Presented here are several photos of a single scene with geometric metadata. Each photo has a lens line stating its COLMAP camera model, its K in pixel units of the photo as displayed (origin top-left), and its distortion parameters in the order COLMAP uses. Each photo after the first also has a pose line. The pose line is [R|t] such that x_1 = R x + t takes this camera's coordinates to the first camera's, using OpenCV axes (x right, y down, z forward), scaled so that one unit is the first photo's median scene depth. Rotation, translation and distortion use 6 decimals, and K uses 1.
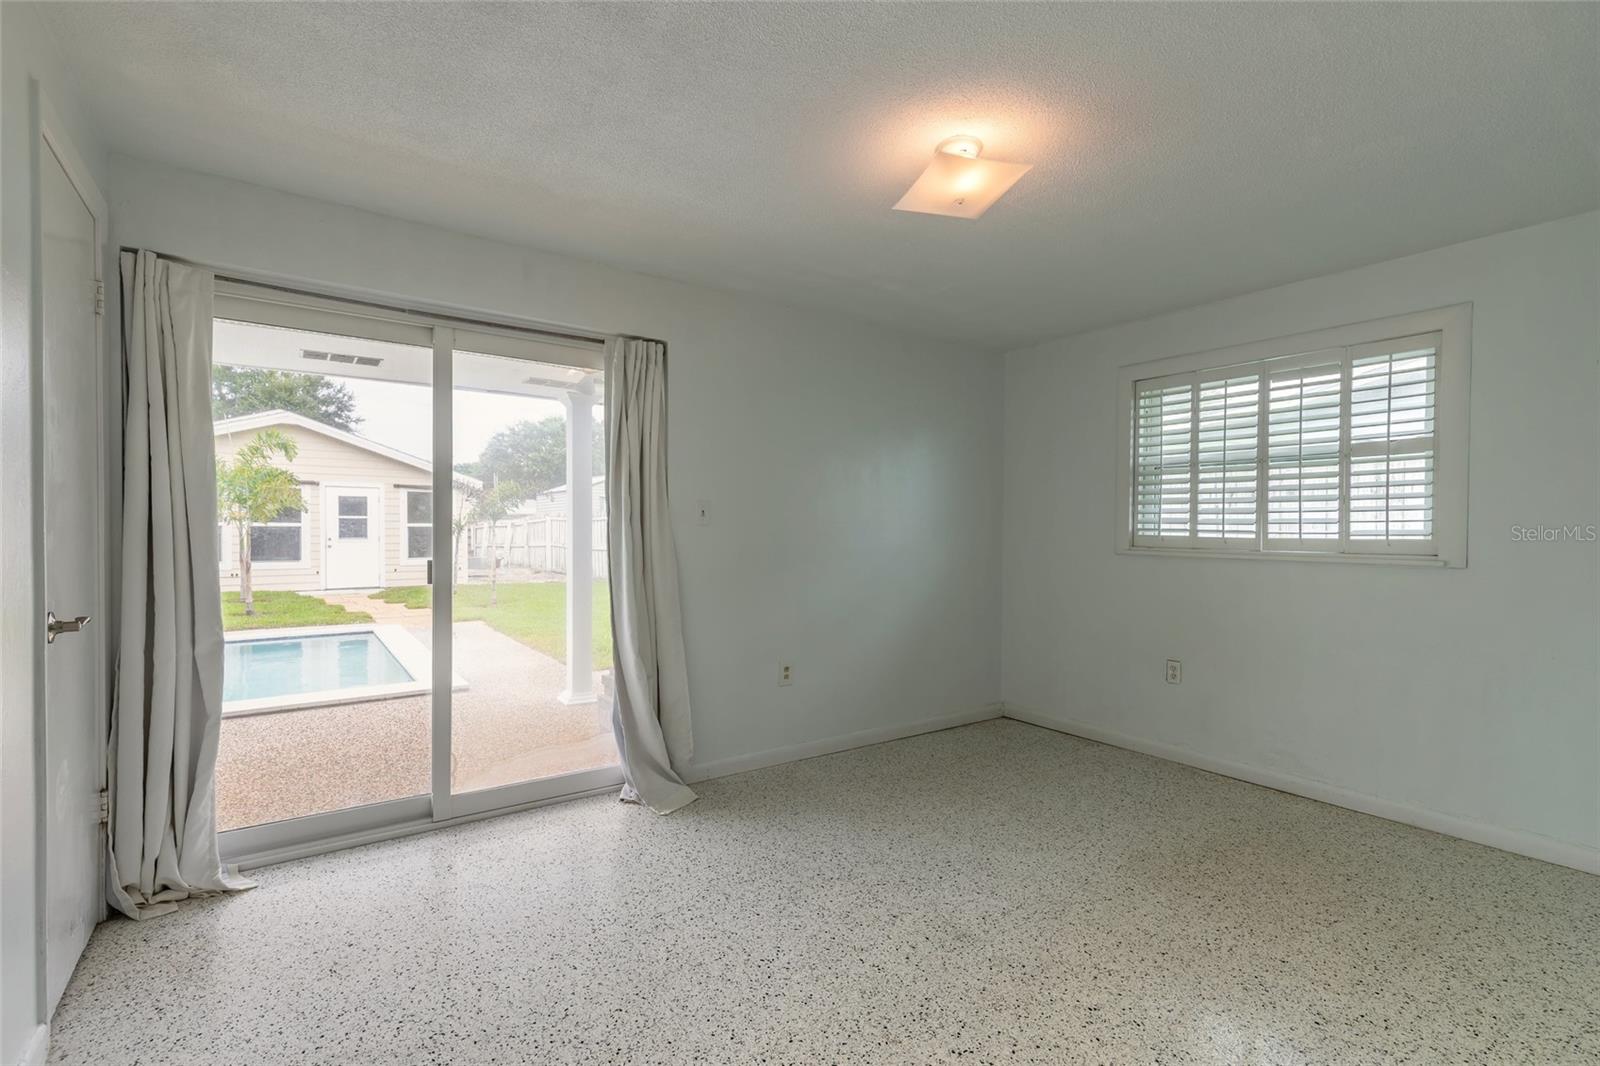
lens RADIAL K [[725.8, 0, 796.0], [0, 725.8, 535.0], [0, 0, 1]] dist [0.003514, 0.000411]
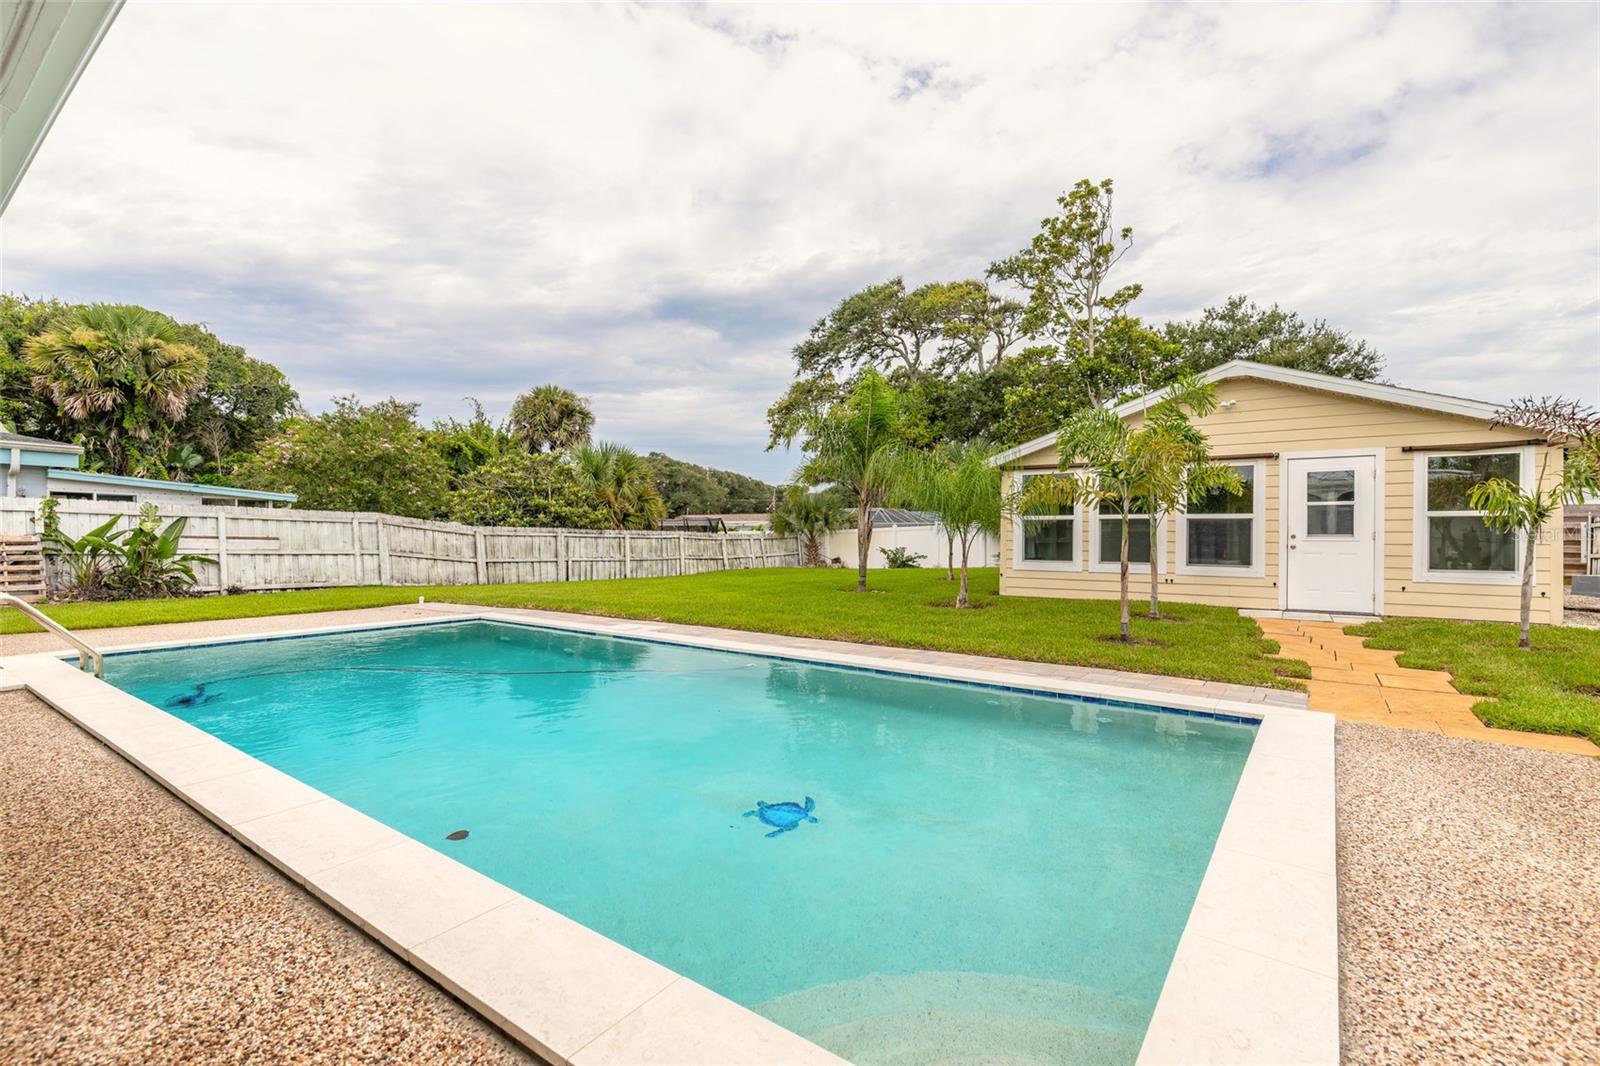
lens RADIAL K [[725.8, 0, 794.3], [0, 725.8, 533.9], [0, 0, 1]] dist [0.003514, 0.000411]
pose [[0.313359, -0.001501, -0.949633, -0.135900], [-0.009782, 0.999941, -0.004808, 0.010655], [0.949584, 0.010796, 0.313326, 0.330626]]
